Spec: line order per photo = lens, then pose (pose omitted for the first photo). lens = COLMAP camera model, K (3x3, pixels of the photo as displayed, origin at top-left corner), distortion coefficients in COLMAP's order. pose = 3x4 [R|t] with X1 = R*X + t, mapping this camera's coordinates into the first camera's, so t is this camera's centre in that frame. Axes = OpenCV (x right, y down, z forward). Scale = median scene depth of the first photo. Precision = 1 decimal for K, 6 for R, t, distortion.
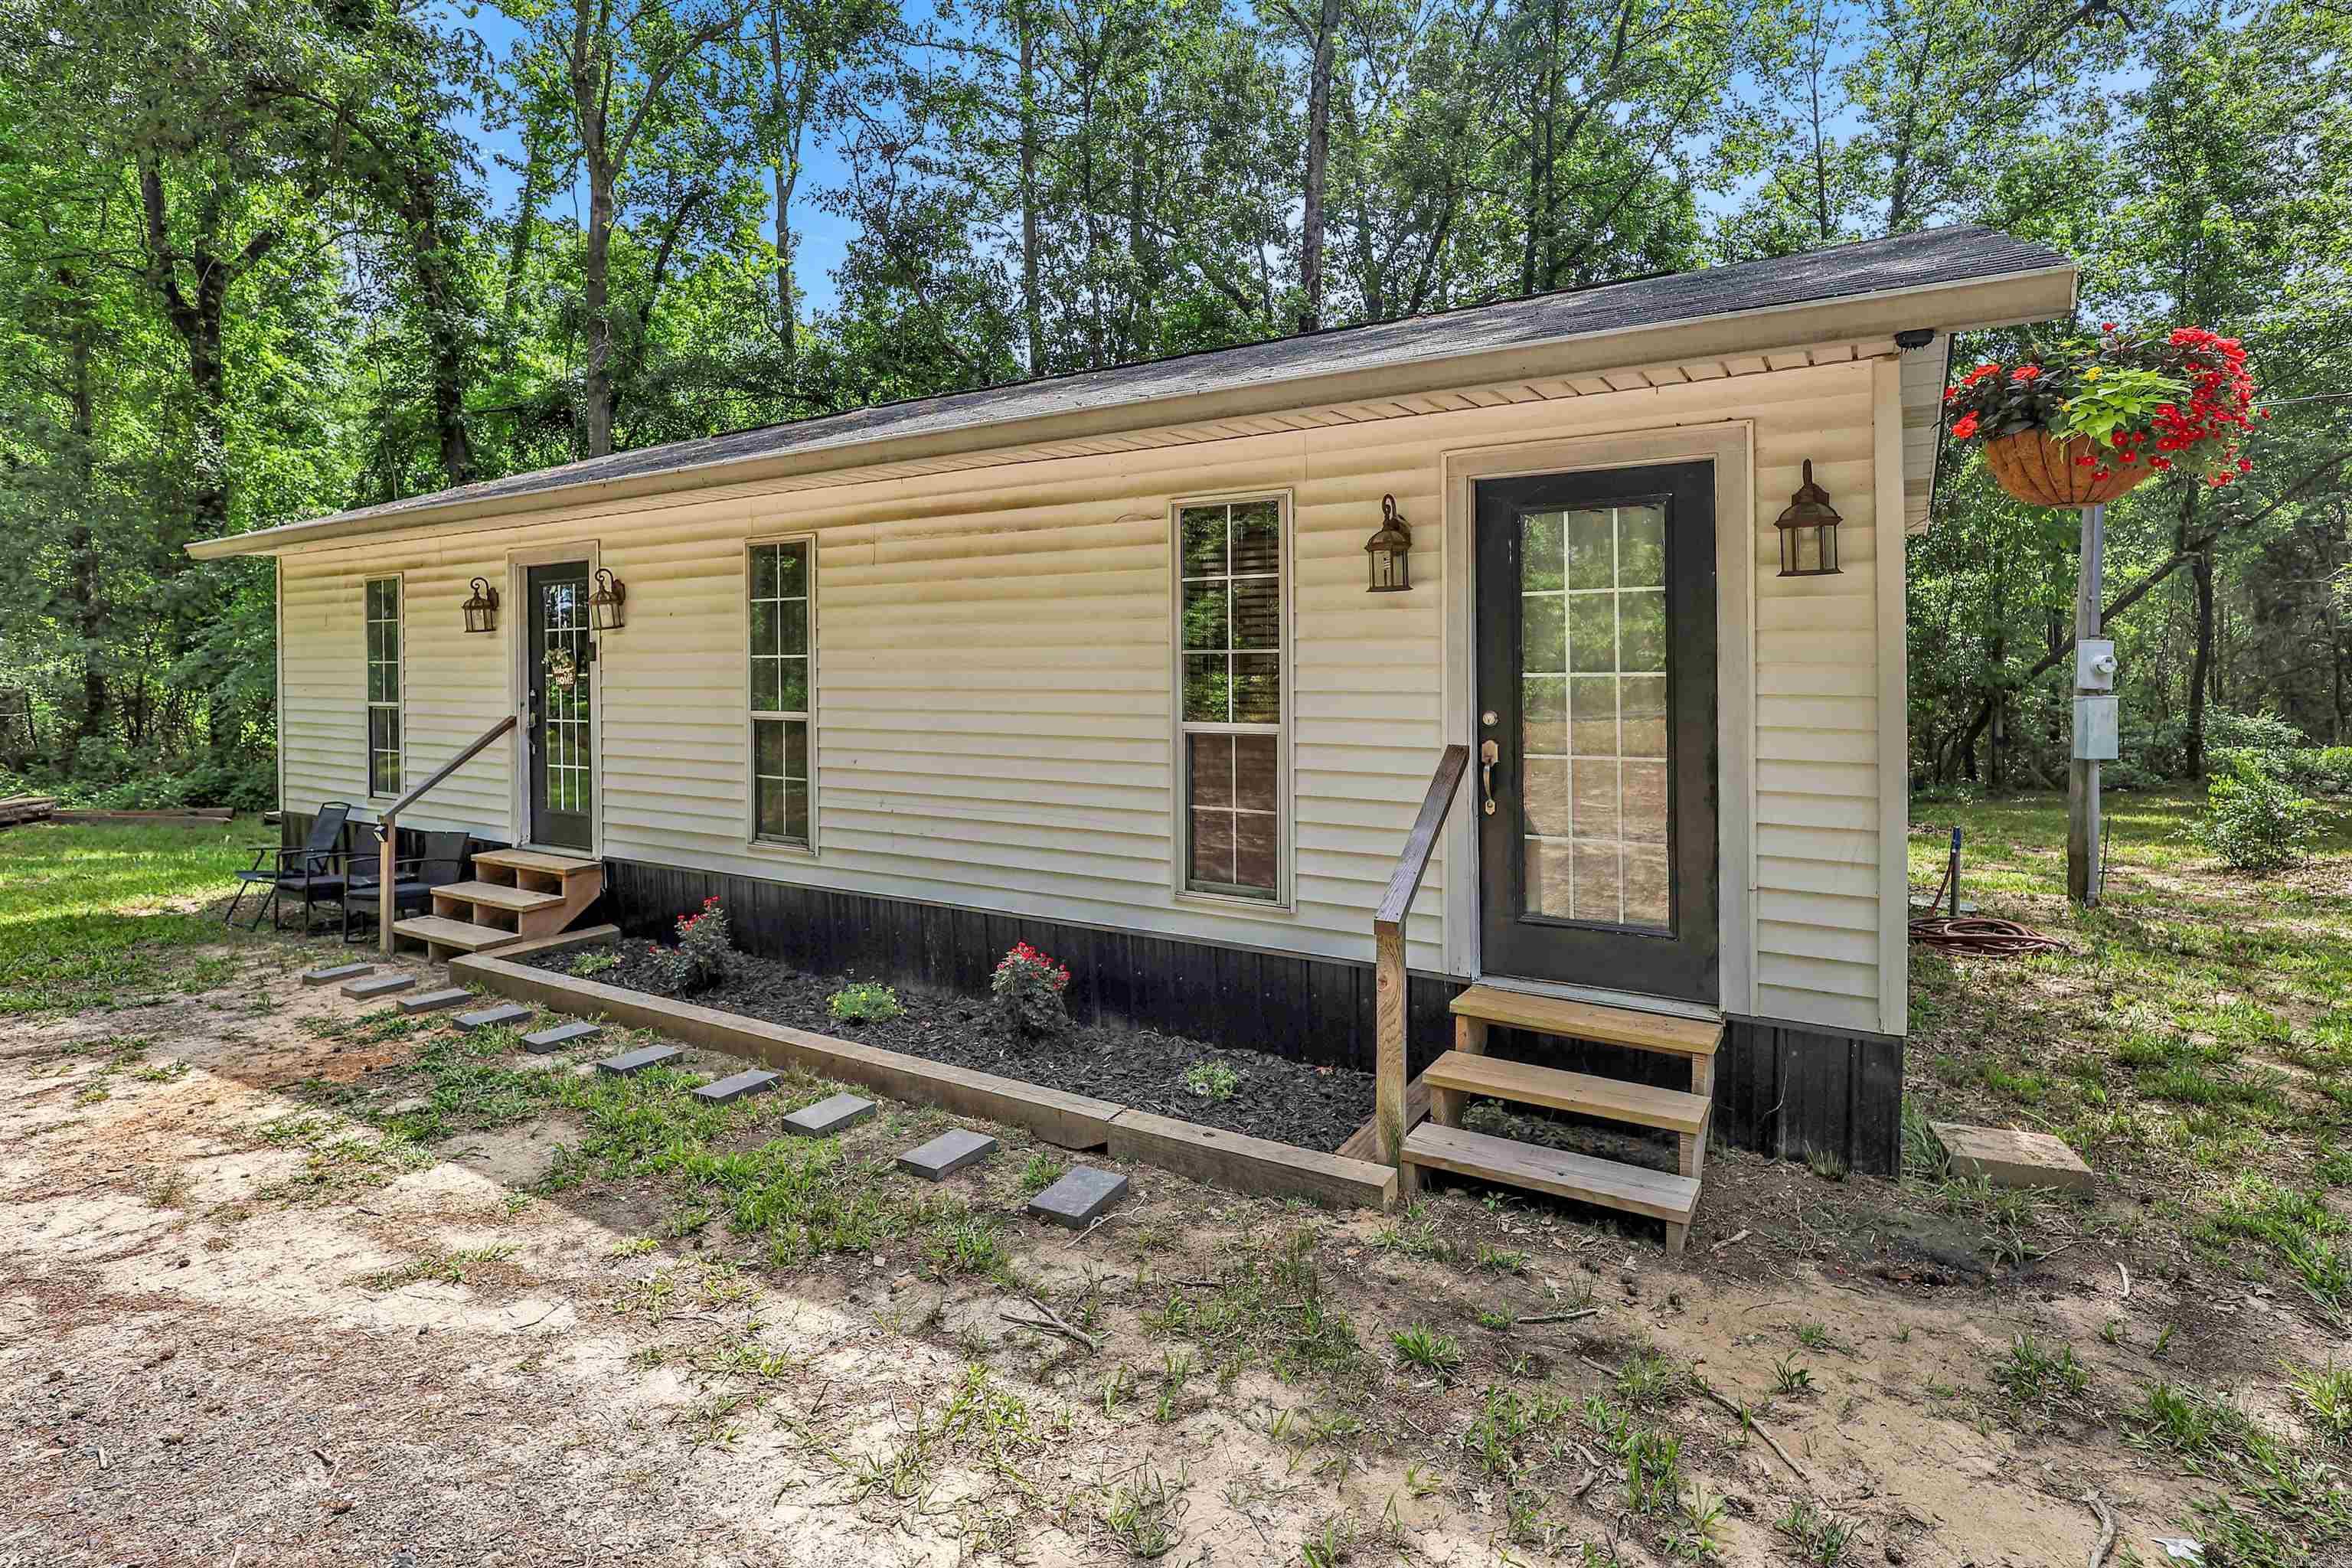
lens RADIAL K [[1141.7, 0, 1168.3], [0, 1141.7, 671.5], [0, 0, 1]] dist [-0.000431, 0.001186]
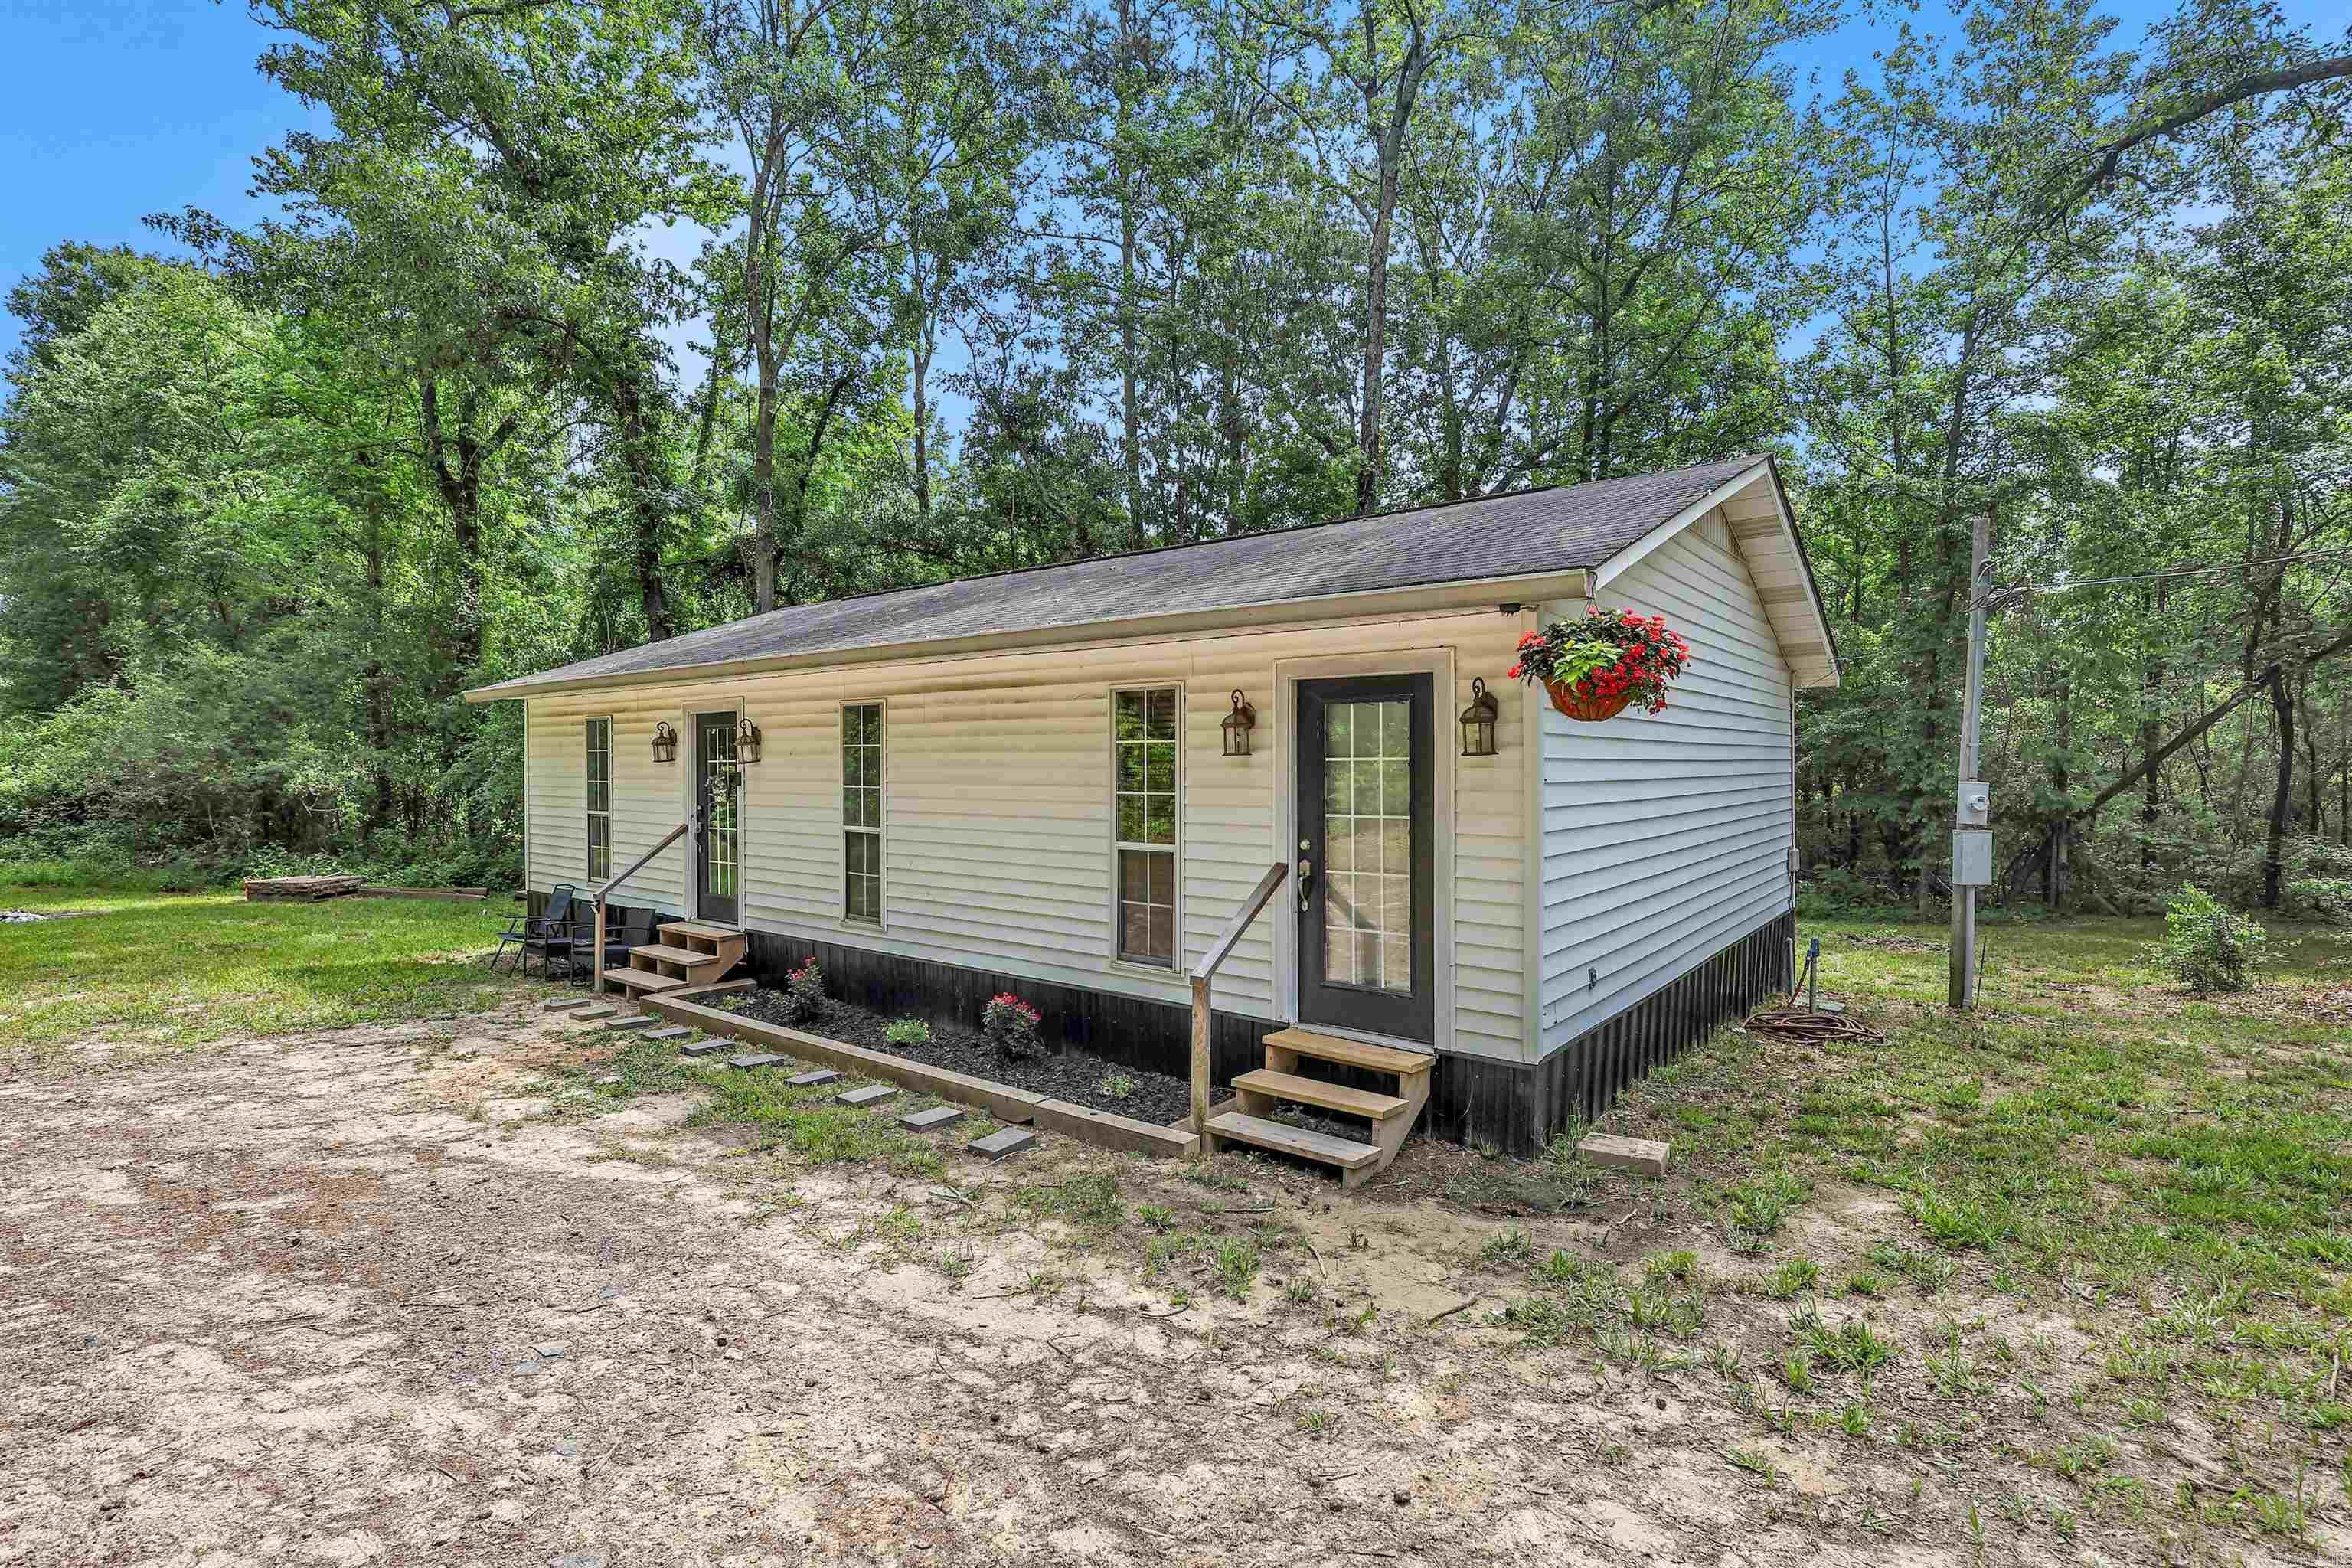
lens RADIAL K [[1141.7, 0, 1180.6], [0, 1141.7, 793.9], [0, 0, 1]] dist [-0.000431, 0.001186]
pose [[0.991252, 0.014387, -0.131198, 0.222826], [-0.012297, 0.999784, 0.016729, -0.032150], [0.131411, -0.014969, 0.991215, -0.319240]]
